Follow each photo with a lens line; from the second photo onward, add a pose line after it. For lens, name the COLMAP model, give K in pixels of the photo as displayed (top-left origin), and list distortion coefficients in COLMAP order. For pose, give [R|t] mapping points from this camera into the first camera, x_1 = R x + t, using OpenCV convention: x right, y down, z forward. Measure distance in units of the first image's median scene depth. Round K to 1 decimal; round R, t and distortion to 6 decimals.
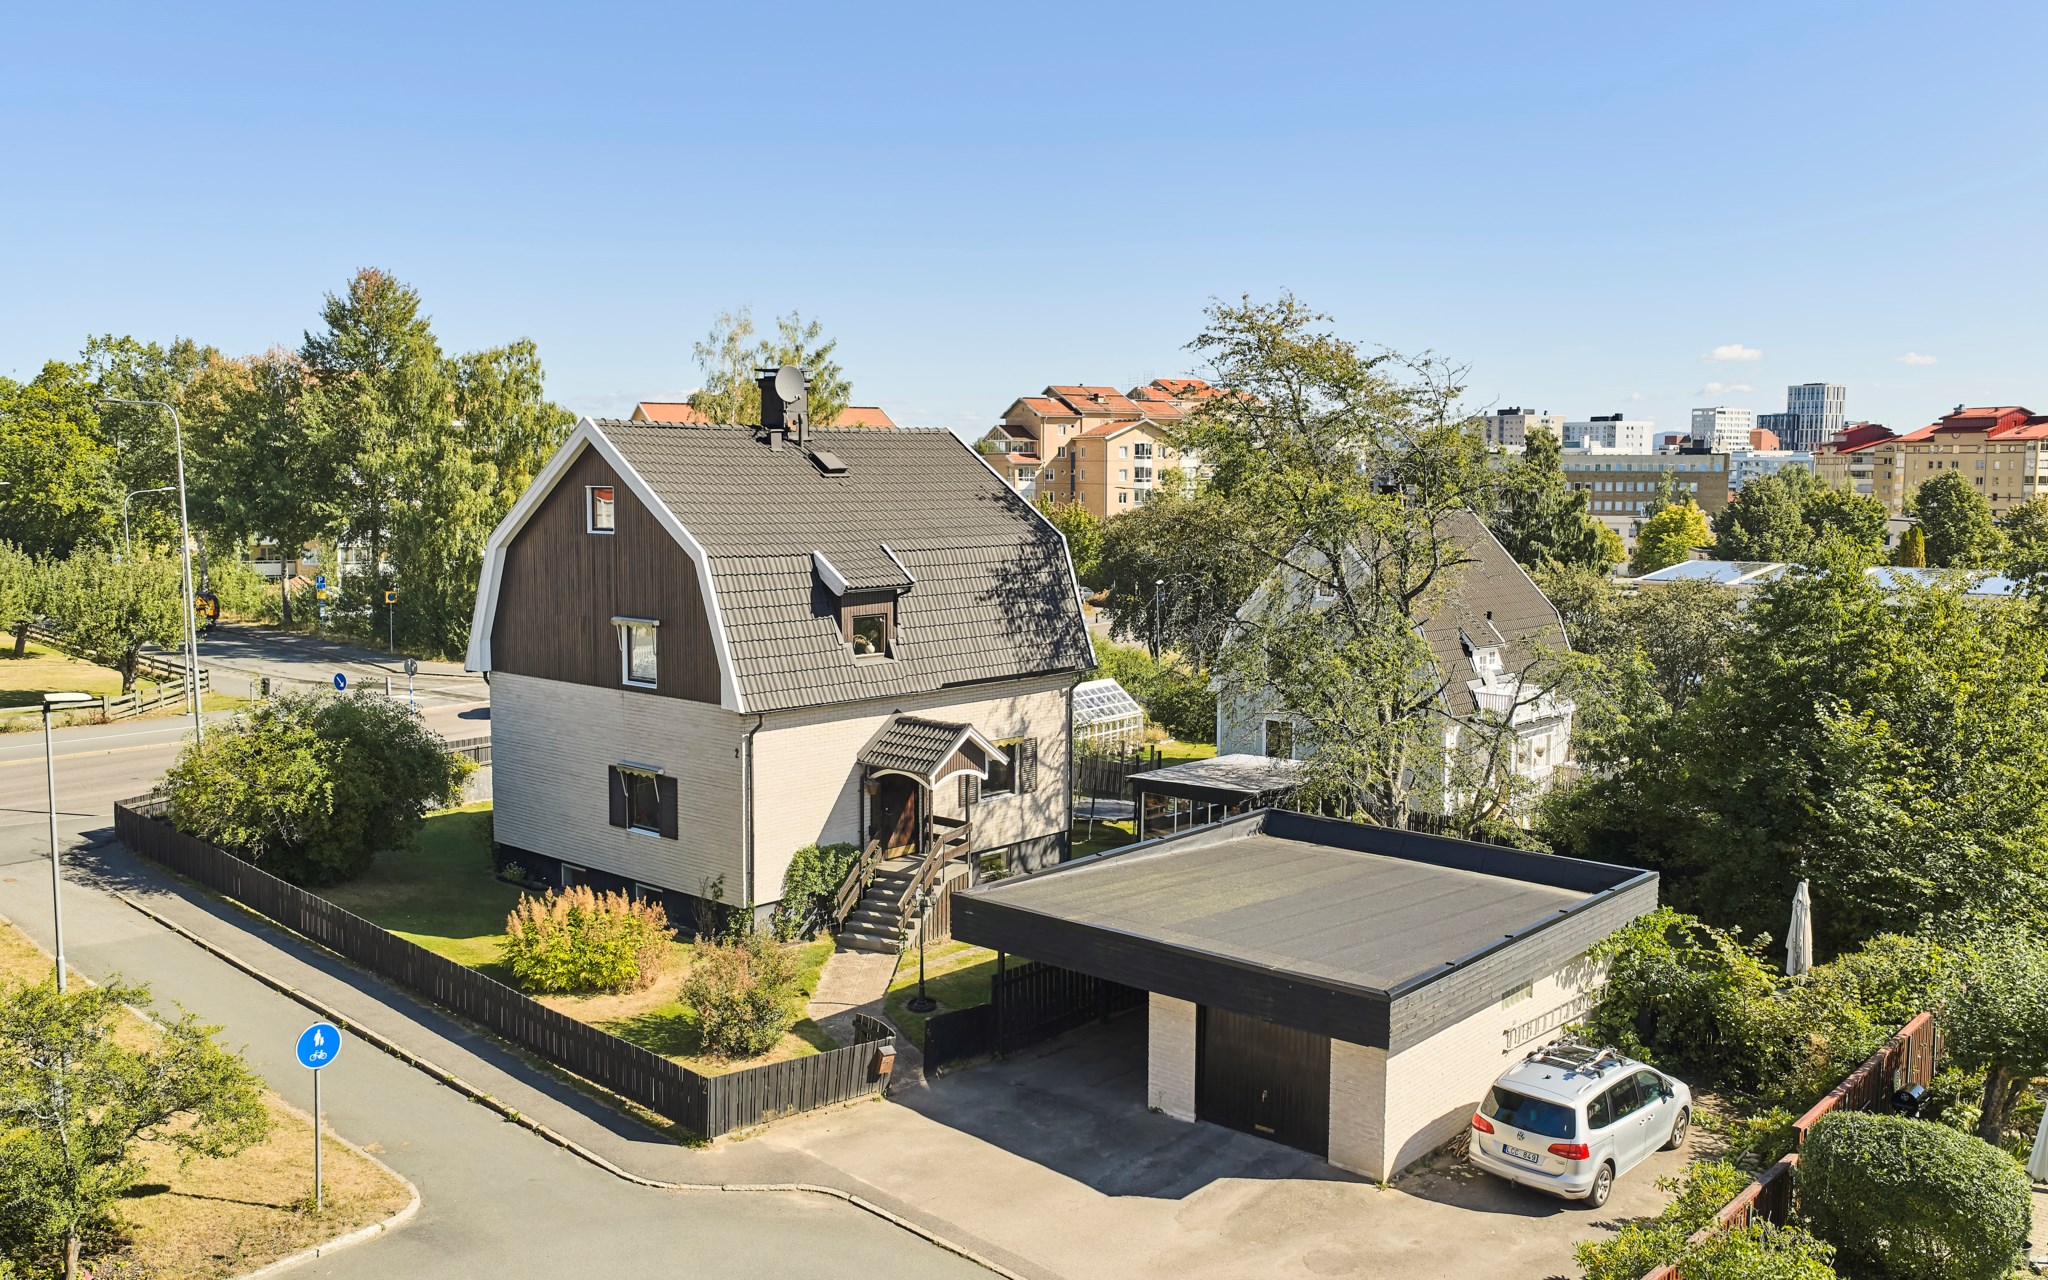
lens RADIAL K [[1692.9, 0, 1026.2], [0, 1692.9, 656.7], [0, 0, 1]] dist [0.010605, -0.002738]
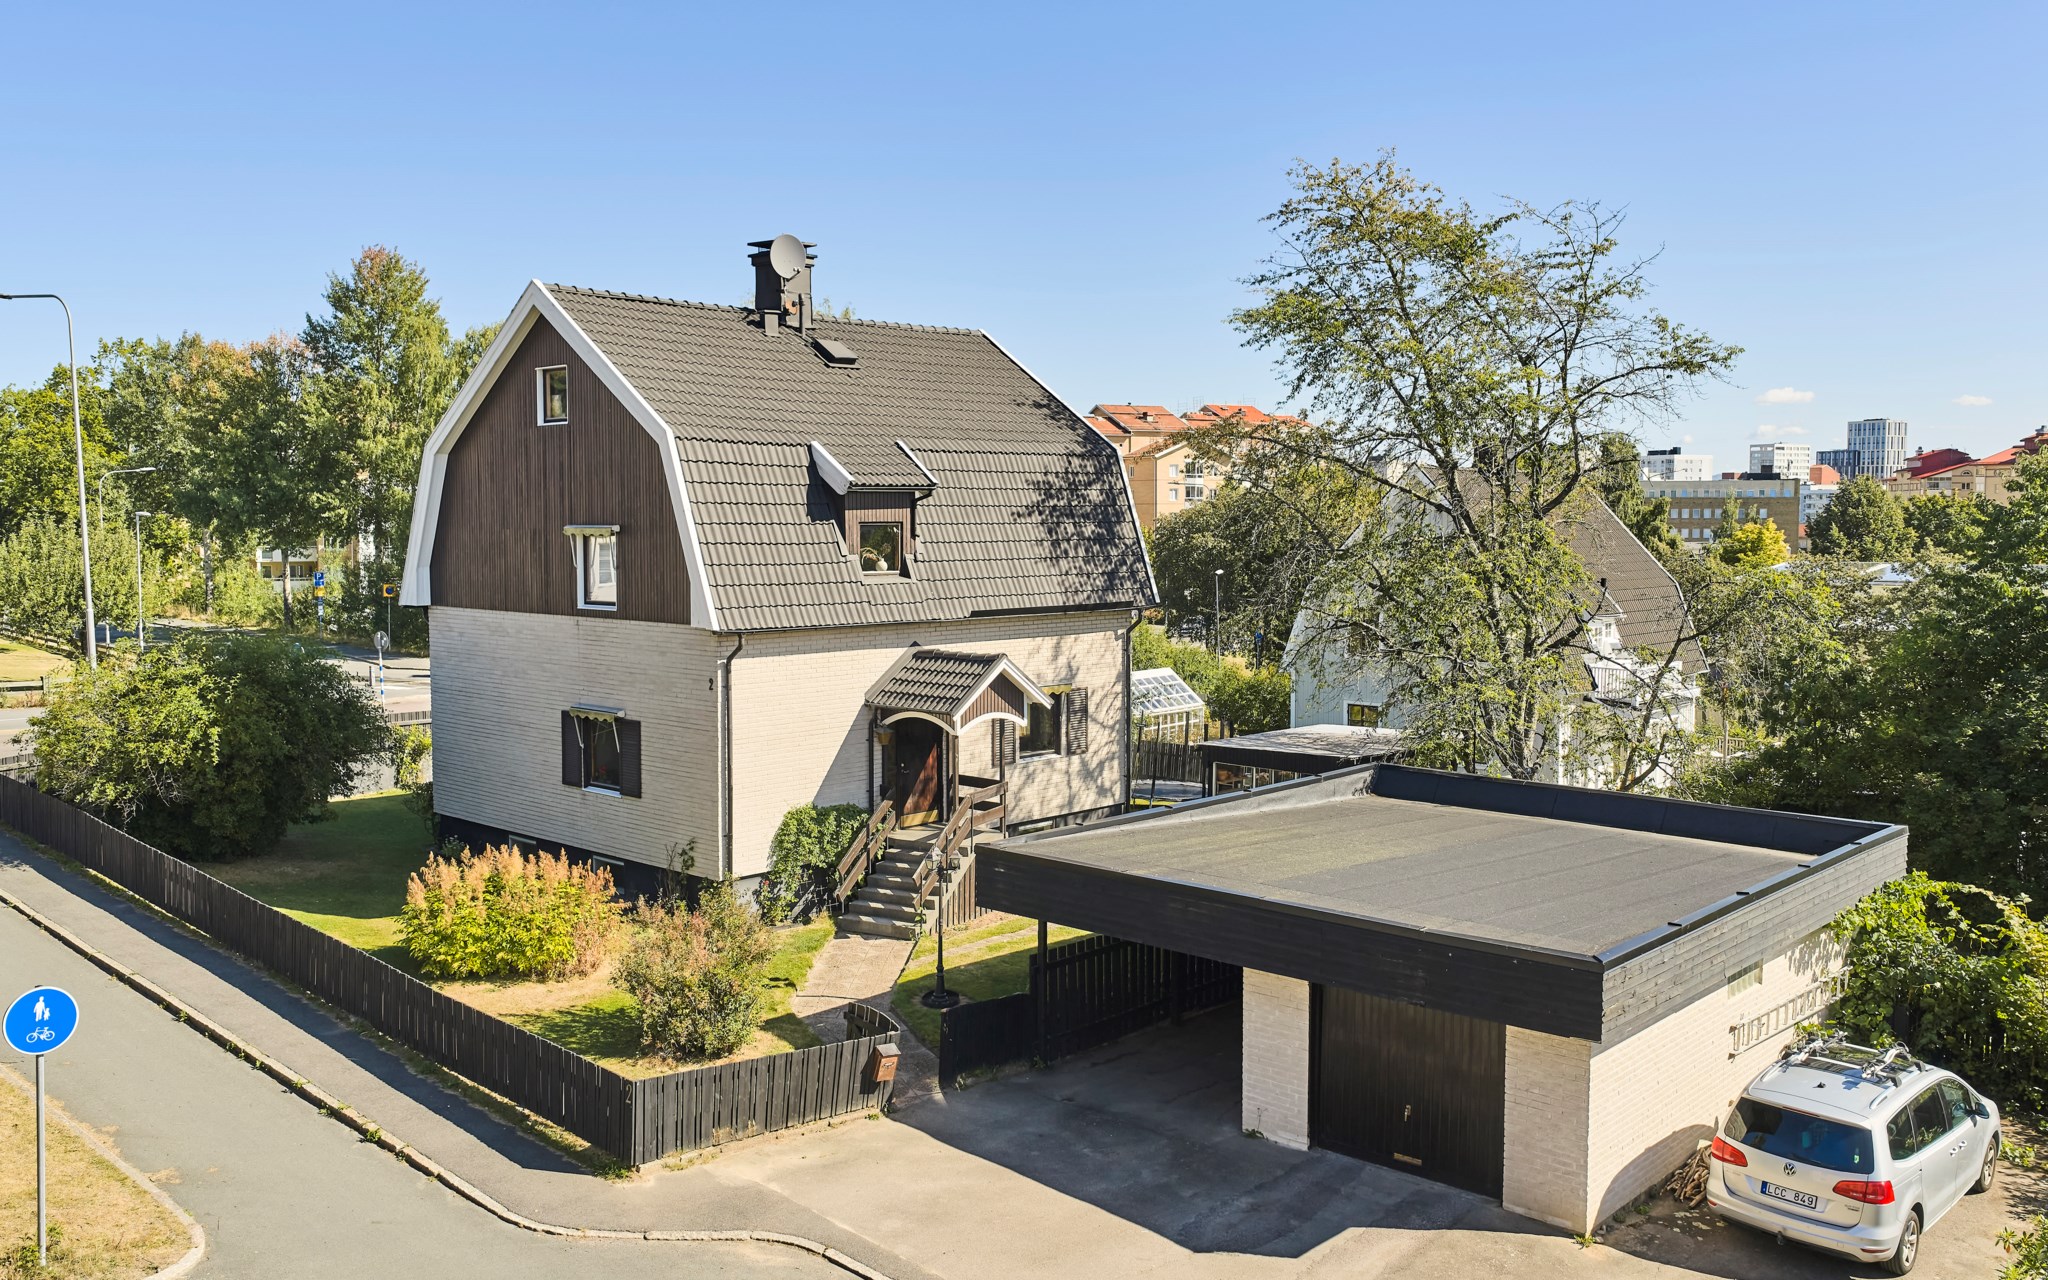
lens RADIAL K [[1693.9, 0, 1024.0], [0, 1693.9, 640.0], [0, 0, 1]] dist [0.005060, 0.004129]
pose [[0.999577, -0.002366, -0.028982, -0.000697], [0.001290, 0.999311, -0.037085, 0.066433], [0.029050, 0.037032, 0.998892, 0.209884]]
